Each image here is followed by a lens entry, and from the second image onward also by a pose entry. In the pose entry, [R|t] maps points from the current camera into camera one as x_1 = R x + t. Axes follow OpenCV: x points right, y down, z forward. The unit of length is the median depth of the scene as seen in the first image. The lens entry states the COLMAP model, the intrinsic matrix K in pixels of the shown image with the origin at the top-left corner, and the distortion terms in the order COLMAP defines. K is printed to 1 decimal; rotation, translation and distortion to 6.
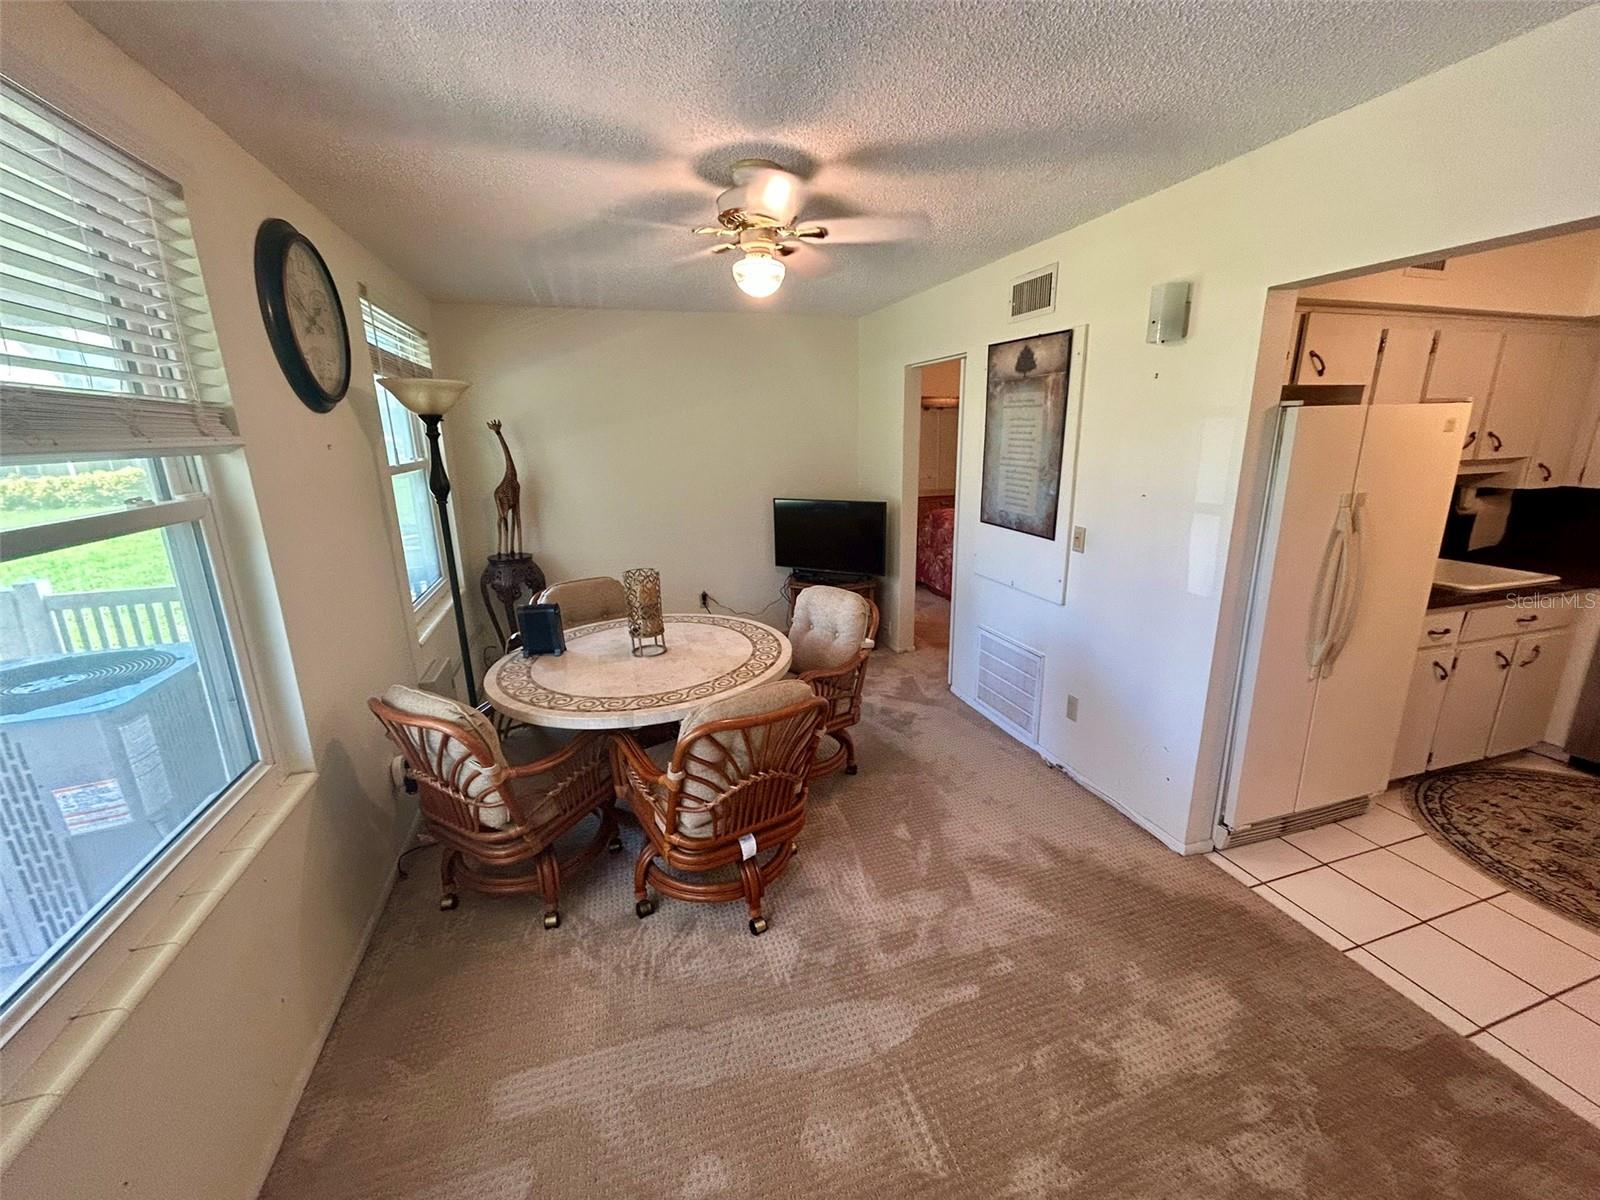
lens RADIAL K [[644.9, 0, 799.1], [0, 644.9, 597.9], [0, 0, 1]] dist [-0.000129, -0.000503]
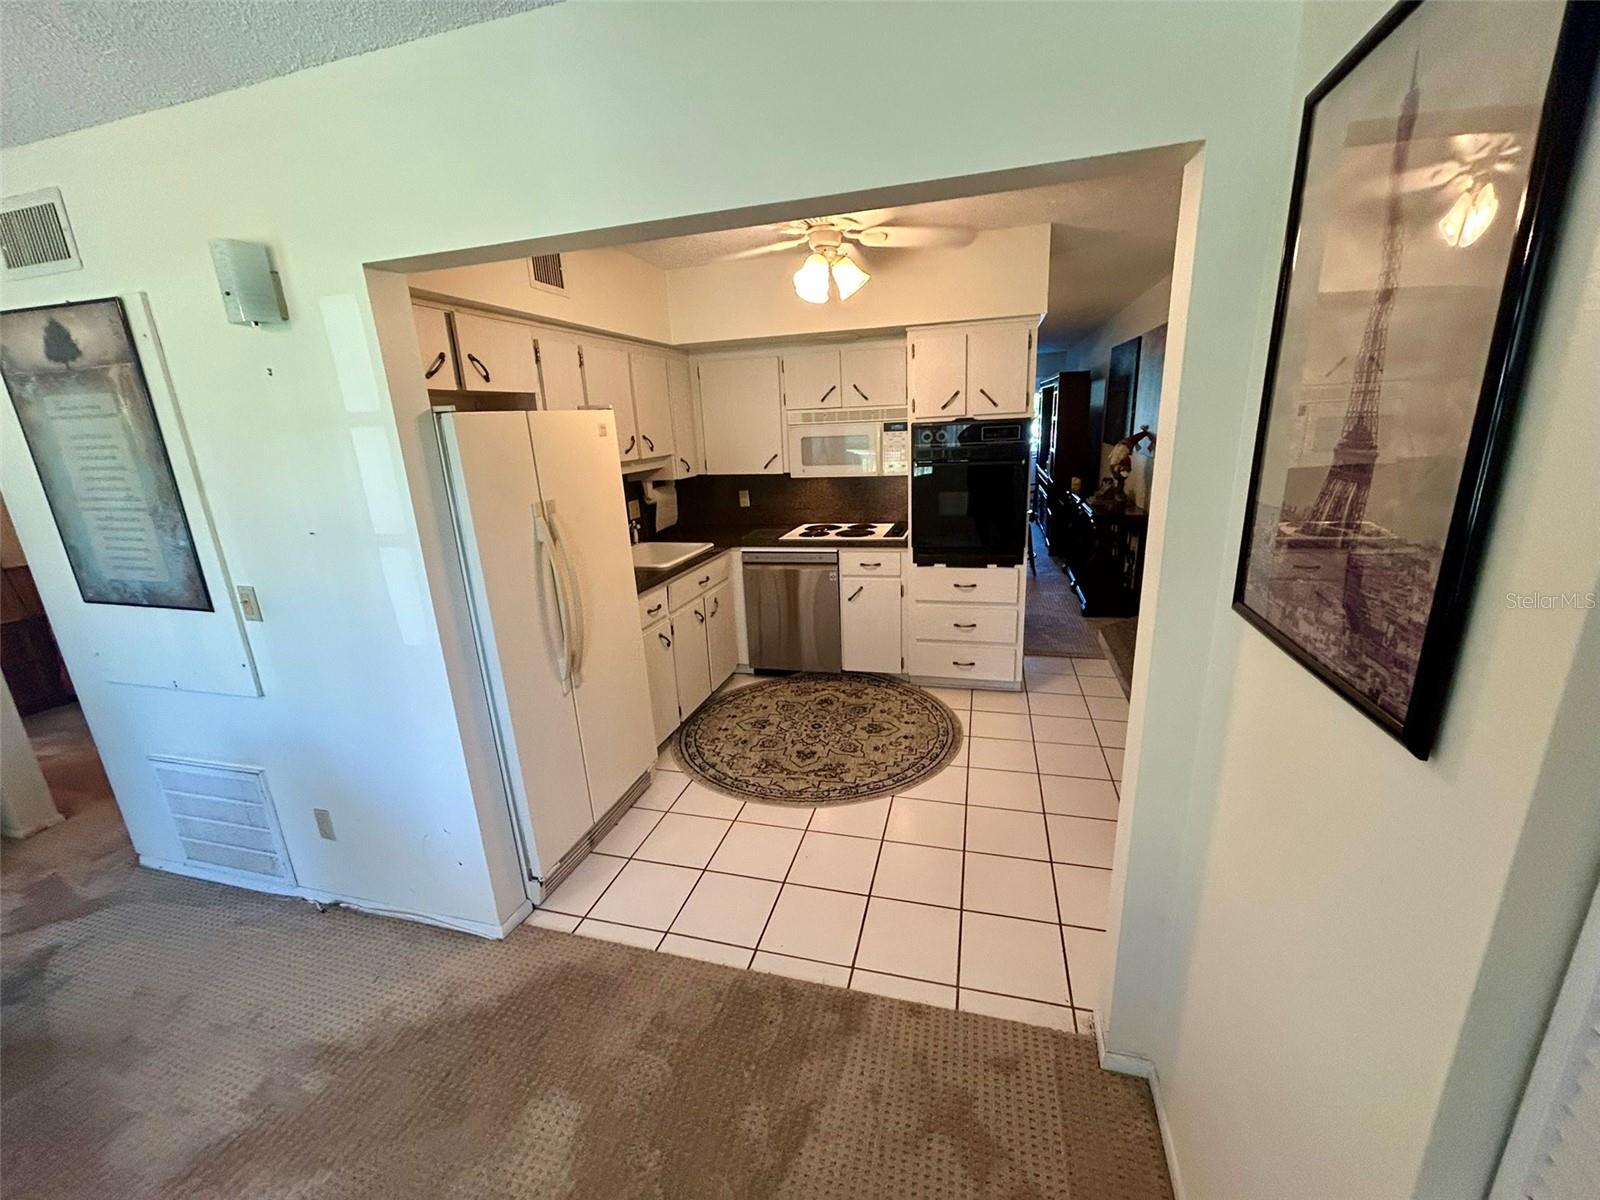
lens RADIAL K [[644.9, 0, 799.1], [0, 644.9, 597.9], [0, 0, 1]] dist [-0.000129, -0.000503]
pose [[0.547729, -0.230533, 0.804268, 0.205580], [0.246289, 0.963122, 0.108338, -0.026191], [-0.799584, 0.138743, 0.584308, 0.113952]]
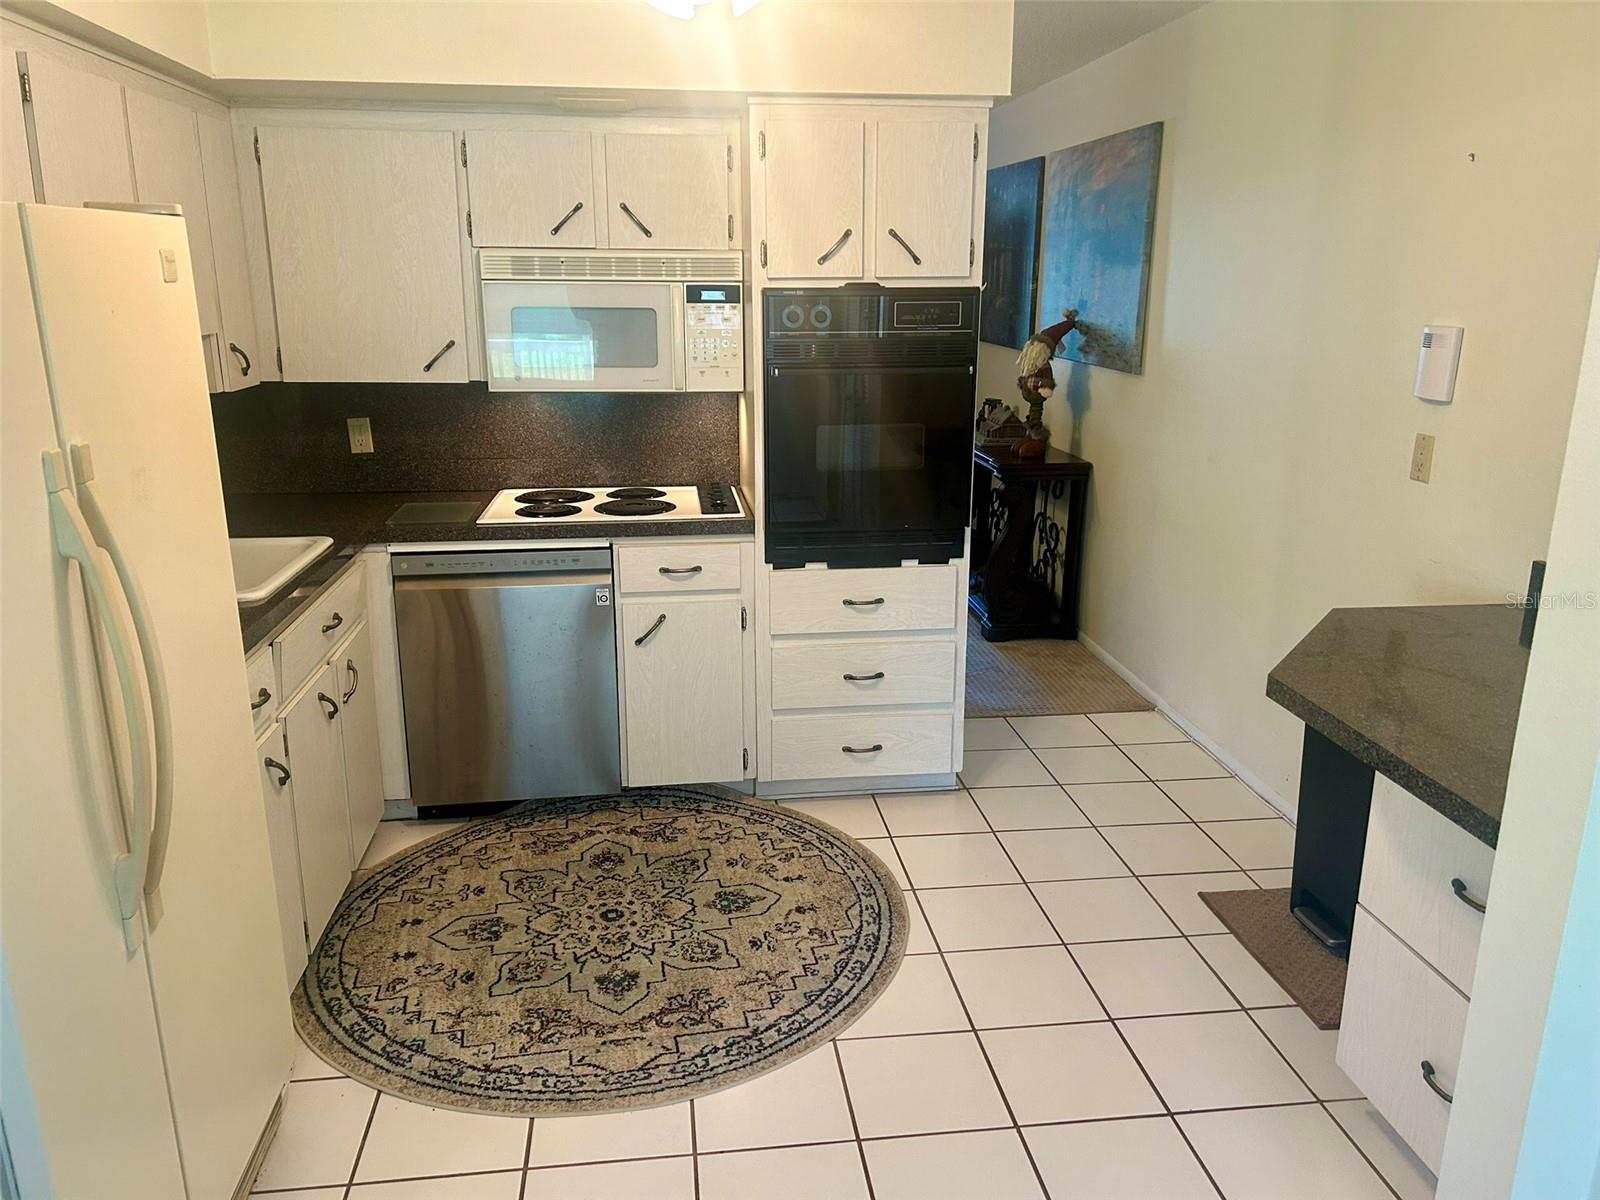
lens RADIAL K [[1195.5, 0, 800.0], [0, 1195.5, 600.0], [0, 0, 1]] dist [0.068347, -0.101623]
pose [[0.181933, -0.239557, 0.953684, 0.217352], [0.243513, 0.950636, 0.192336, -0.089627], [-0.952681, 0.197242, 0.231287, 0.374160]]
